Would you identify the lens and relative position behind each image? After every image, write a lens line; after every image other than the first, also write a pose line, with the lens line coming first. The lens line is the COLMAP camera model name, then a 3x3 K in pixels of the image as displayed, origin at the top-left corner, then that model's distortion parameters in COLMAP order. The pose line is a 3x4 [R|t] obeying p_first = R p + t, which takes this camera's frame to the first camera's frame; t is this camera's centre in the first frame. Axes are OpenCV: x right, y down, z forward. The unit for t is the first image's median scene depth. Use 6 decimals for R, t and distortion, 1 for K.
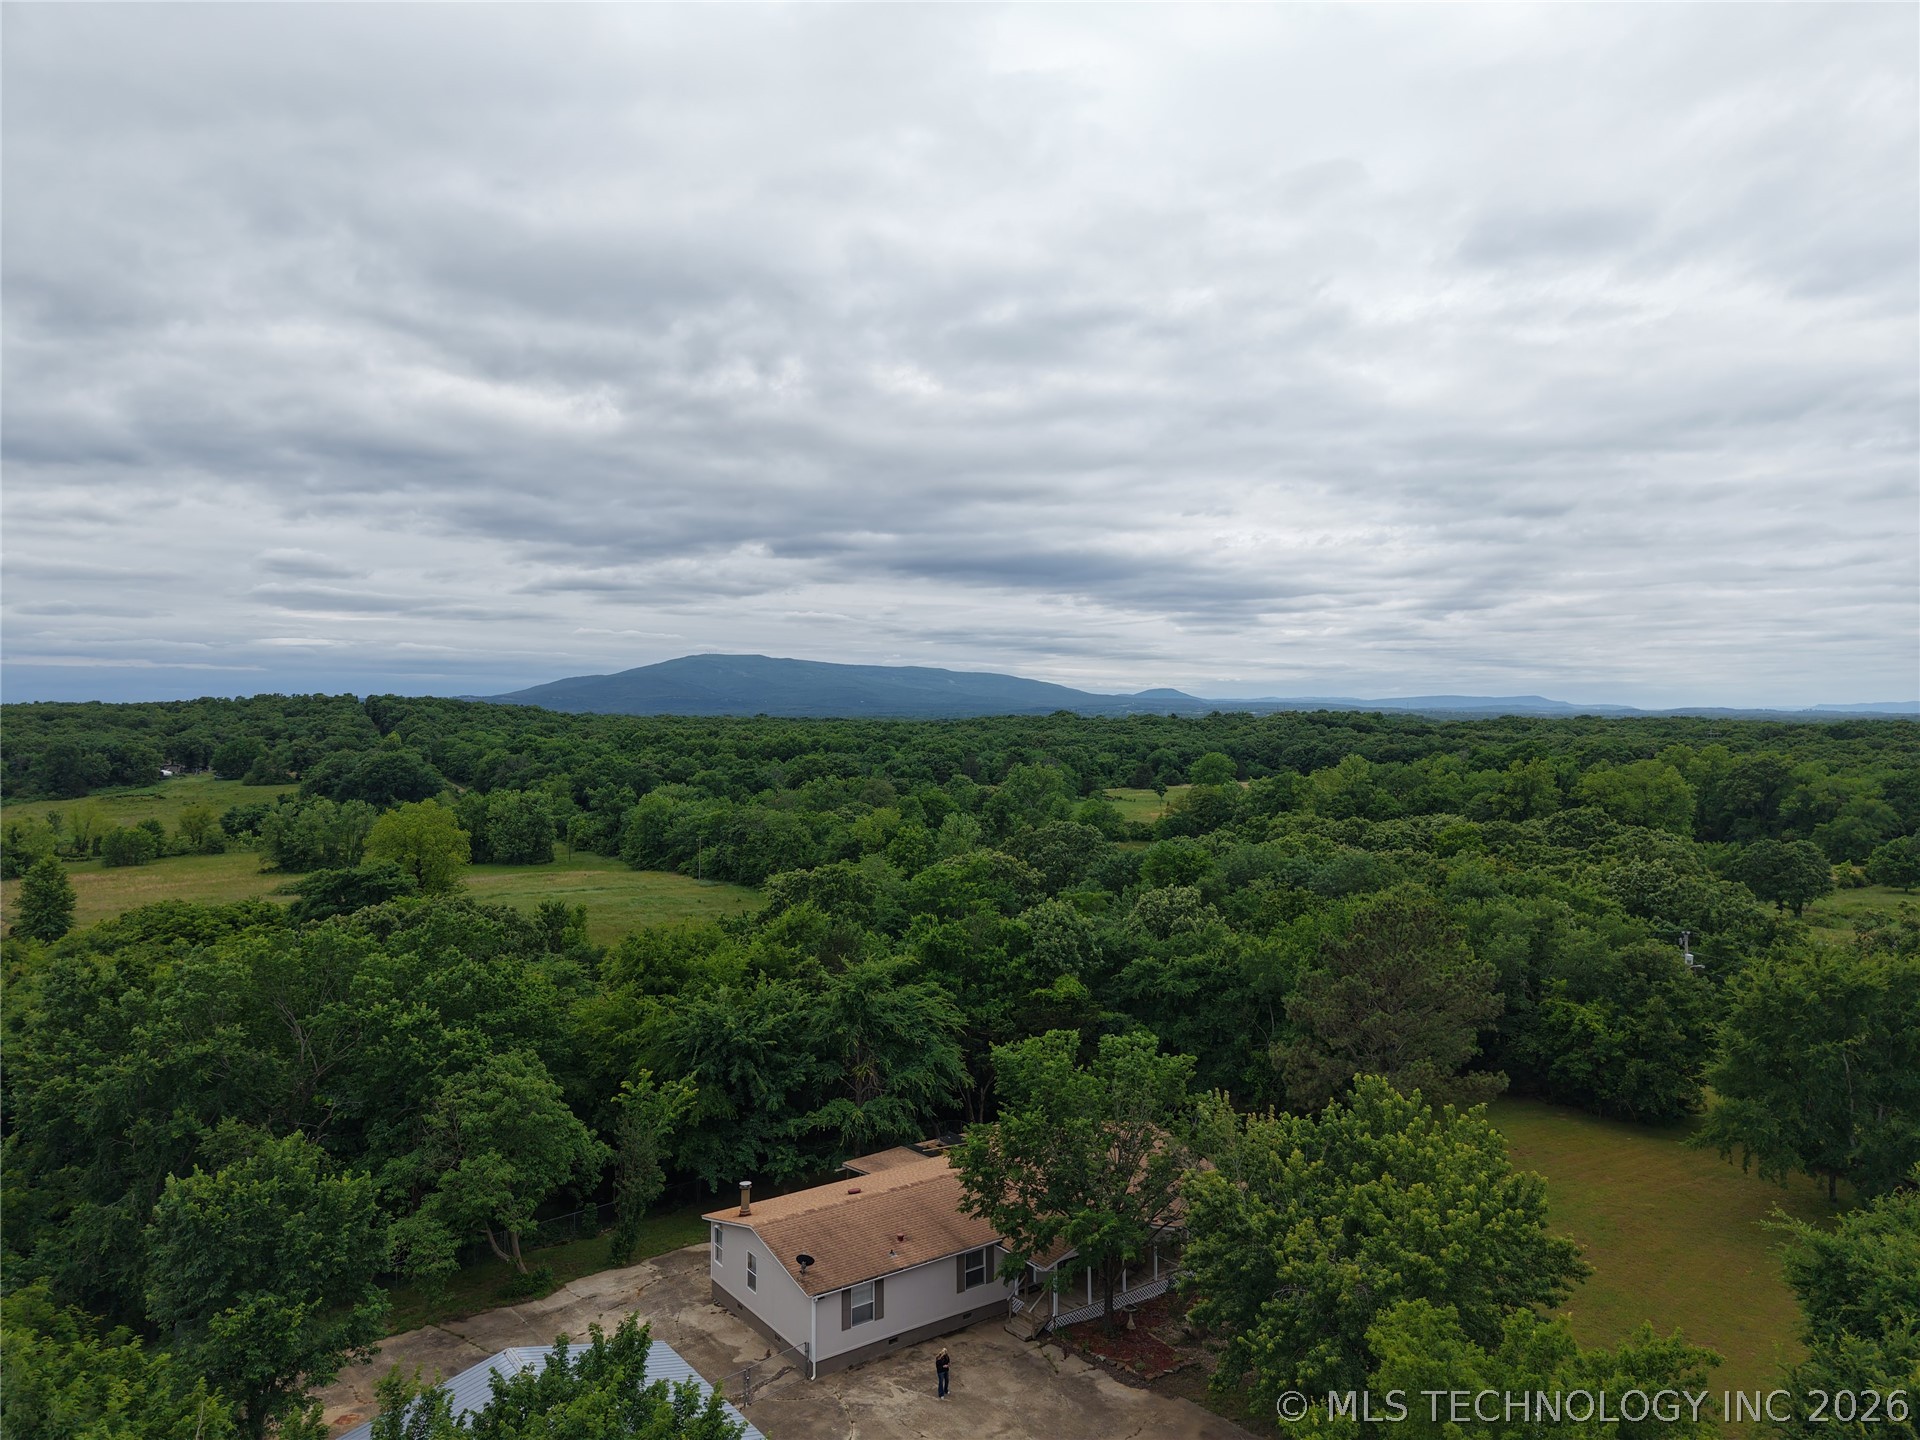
lens RADIAL K [[1319.7, 0, 944.3], [0, 1319.7, 701.9], [0, 0, 1]] dist [0.043991, -0.041623]
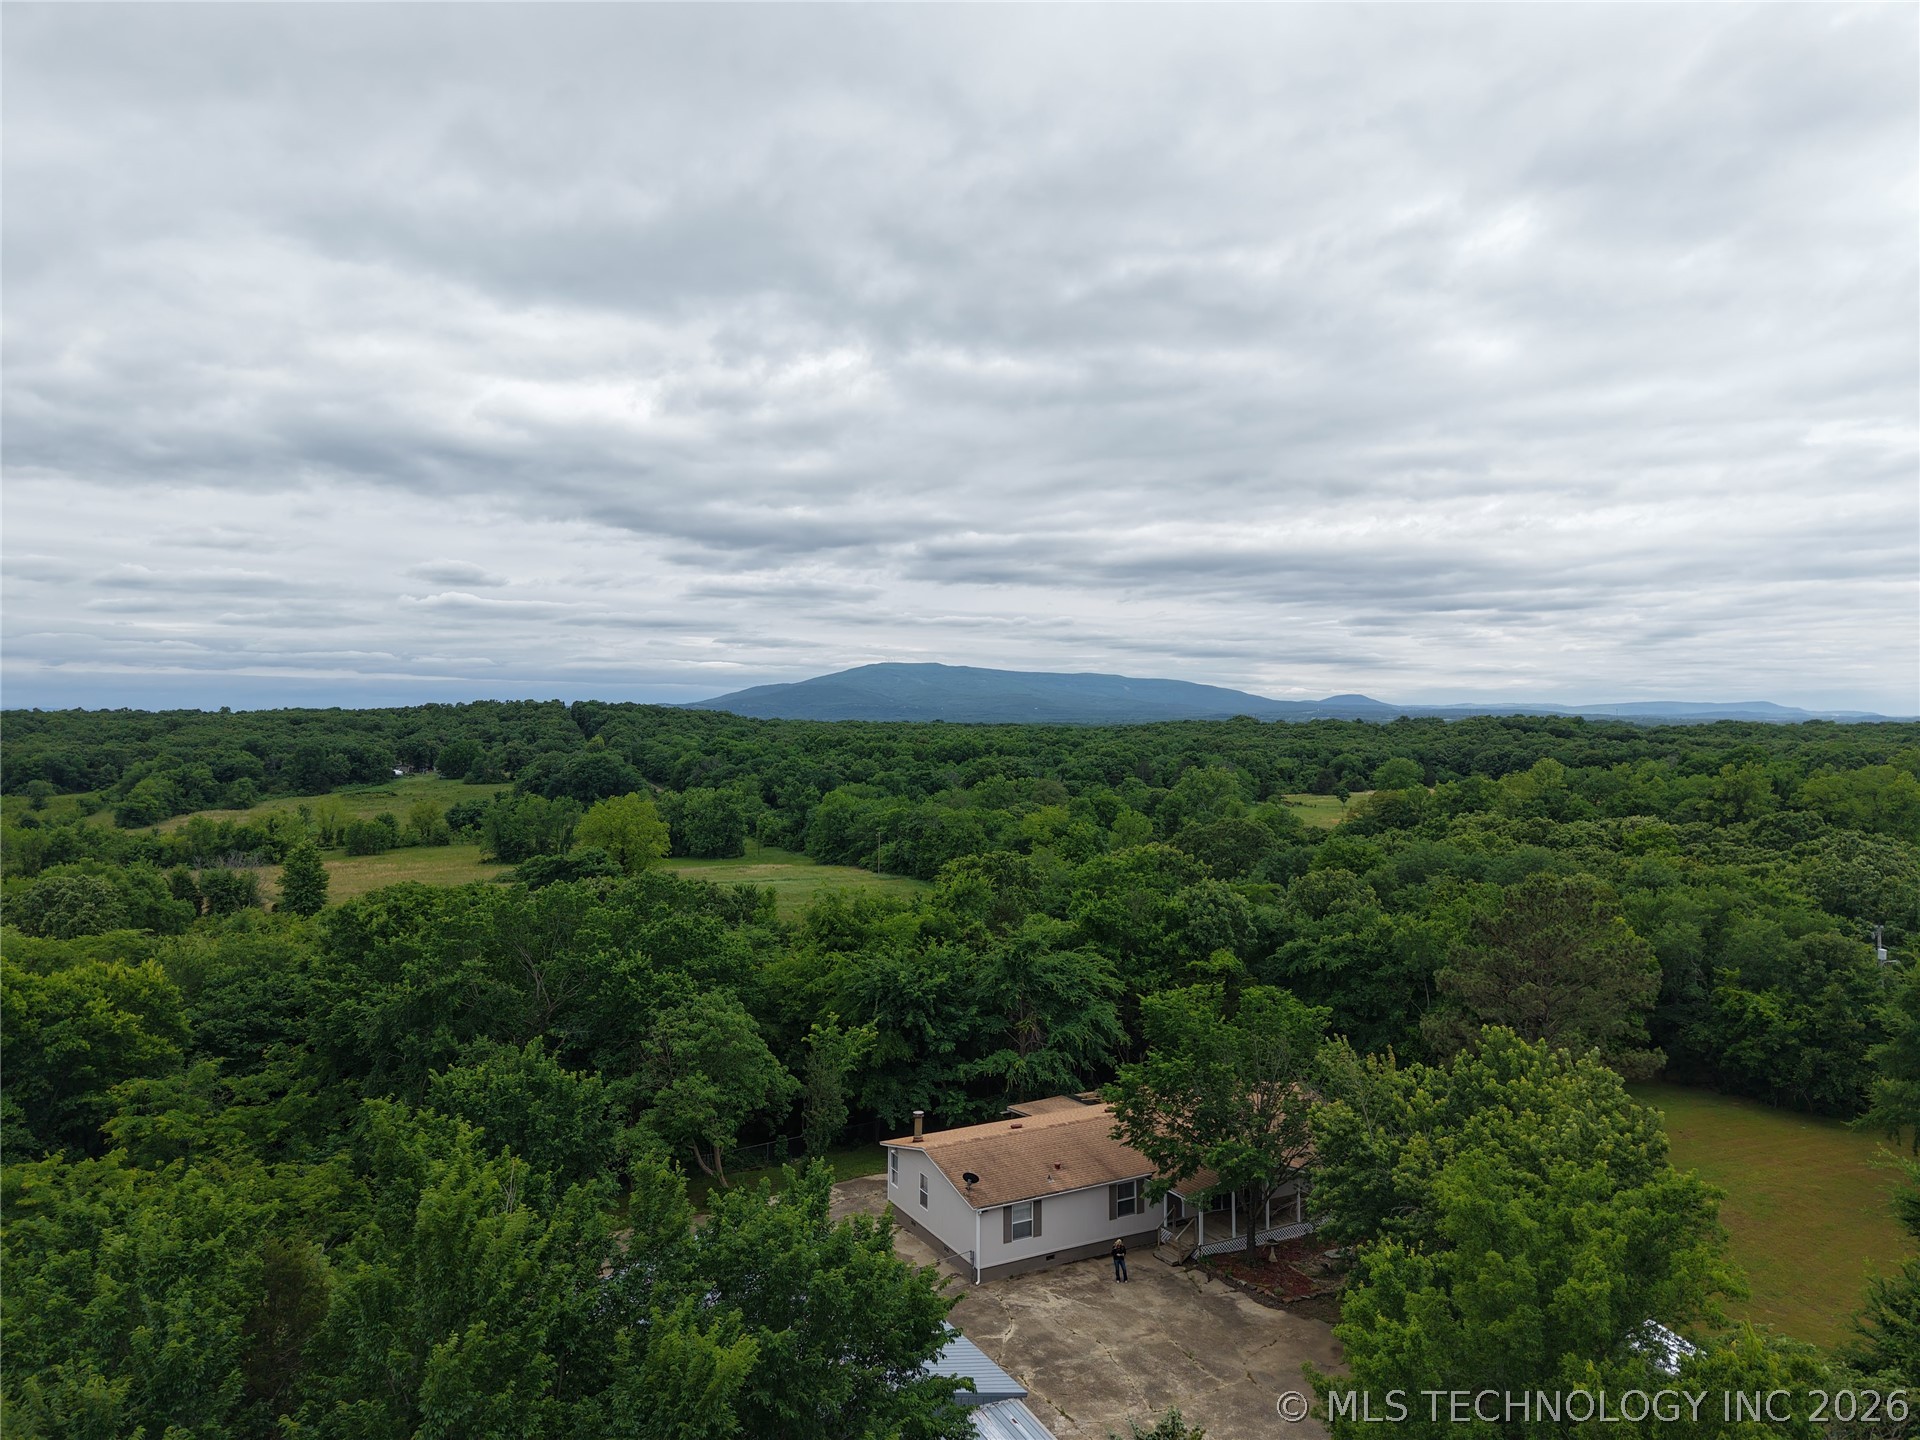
lens RADIAL K [[1319.7, 0, 945.0], [0, 1319.7, 717.3], [0, 0, 1]] dist [0.043991, -0.041623]
pose [[0.991067, -0.000878, -0.133362, 0.003675], [0.001564, 0.999986, 0.005040, 0.004385], [0.133356, -0.005204, 0.991055, -0.016726]]
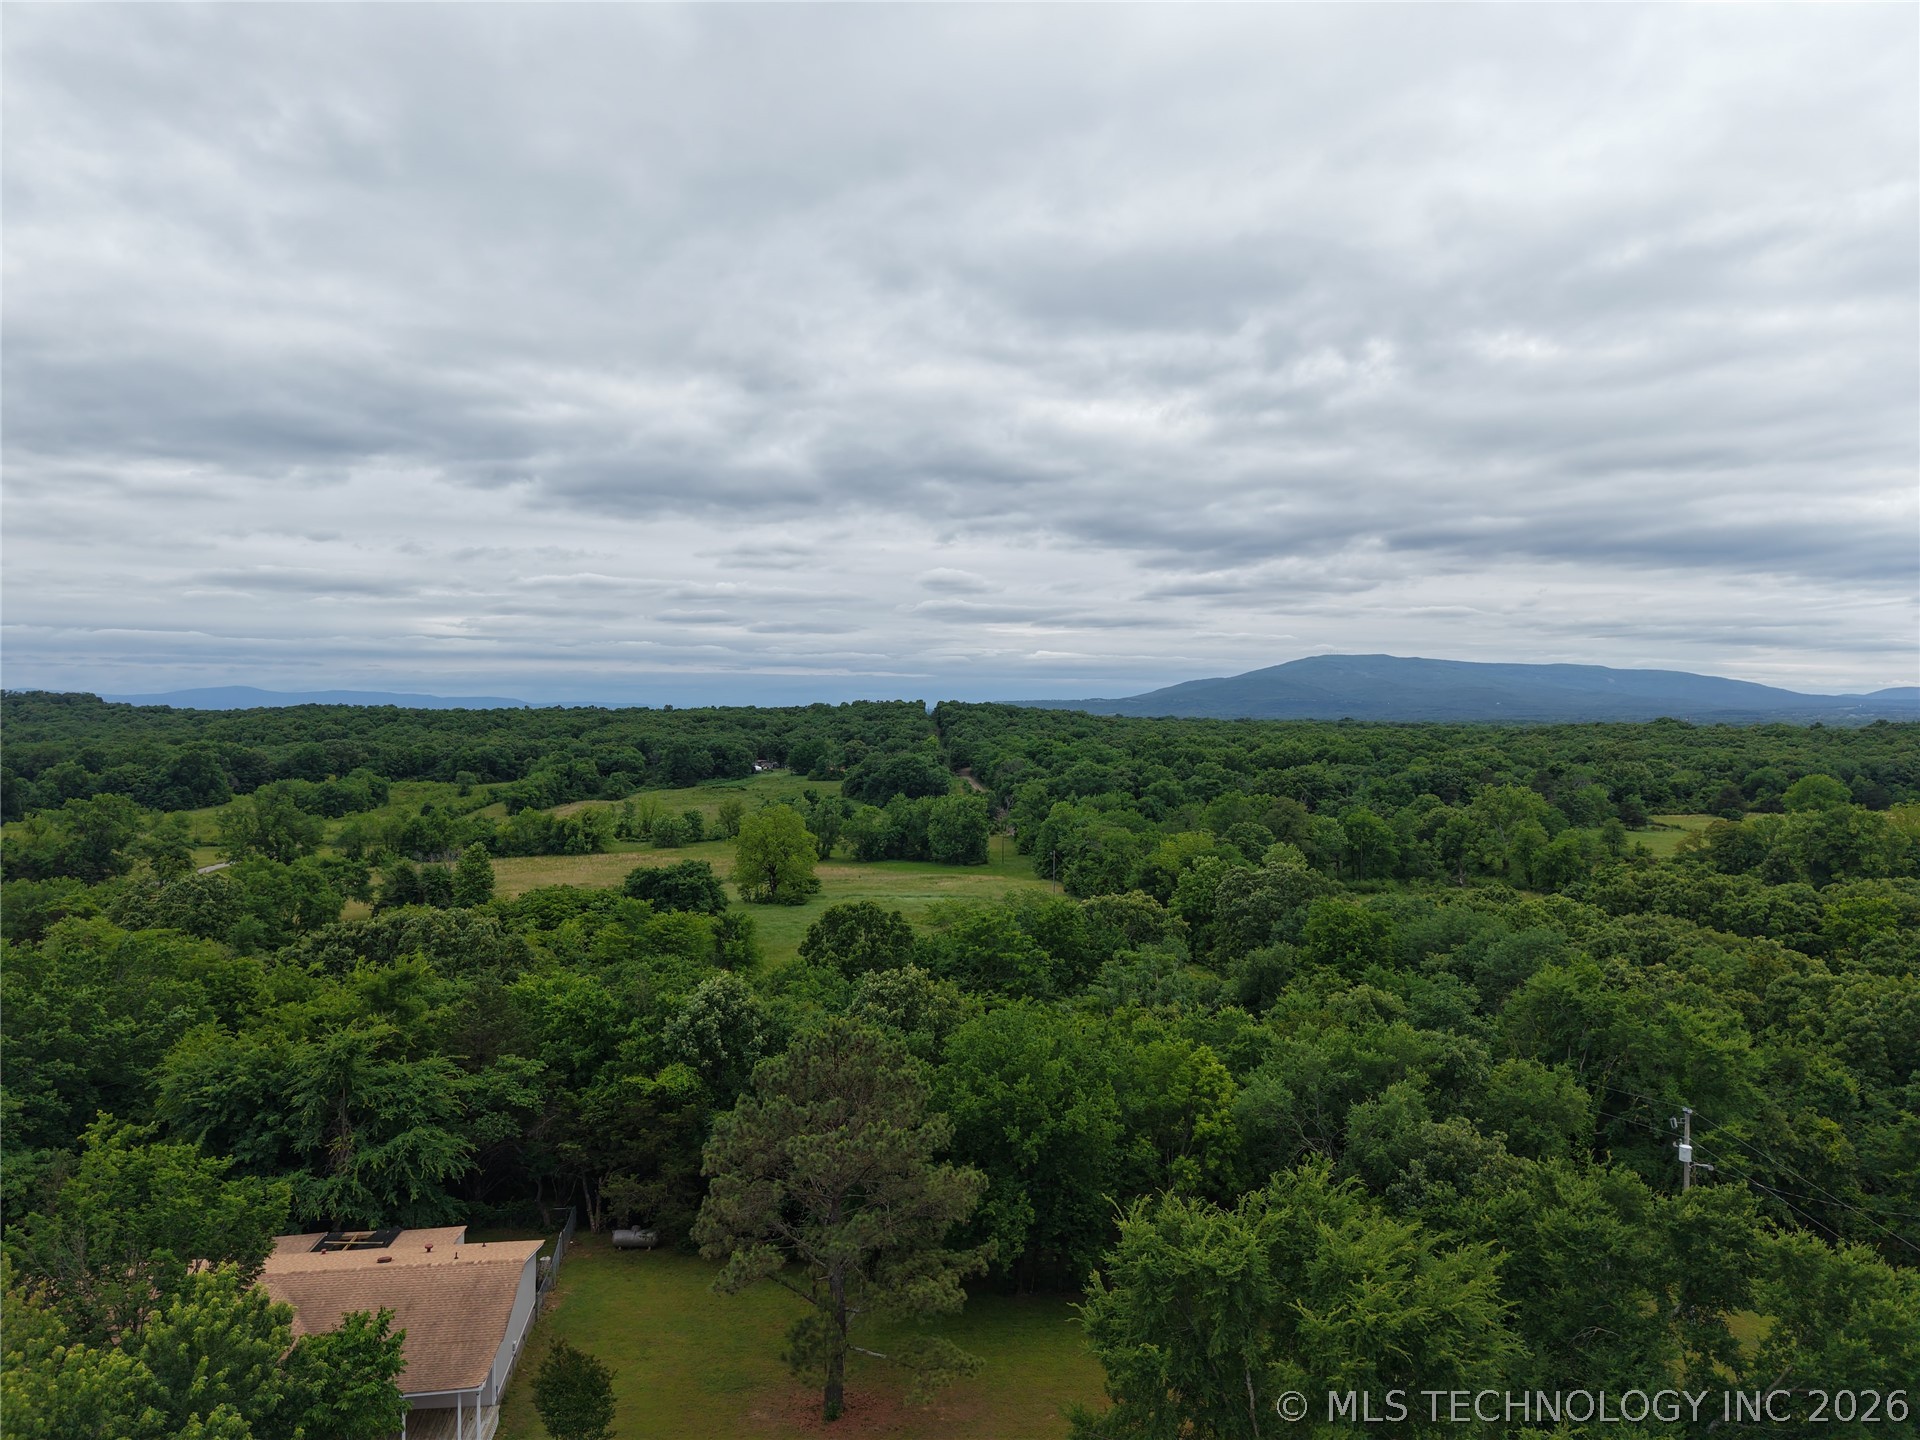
lens RADIAL K [[1319.7, 0, 1008.0], [0, 1319.7, 702.0], [0, 0, 1]] dist [0.043991, -0.041623]
pose [[0.882545, -0.000470, -0.470228, 0.198274], [0.001248, 0.999998, 0.001342, -0.008108], [0.470227, -0.001772, 0.882544, 0.094943]]
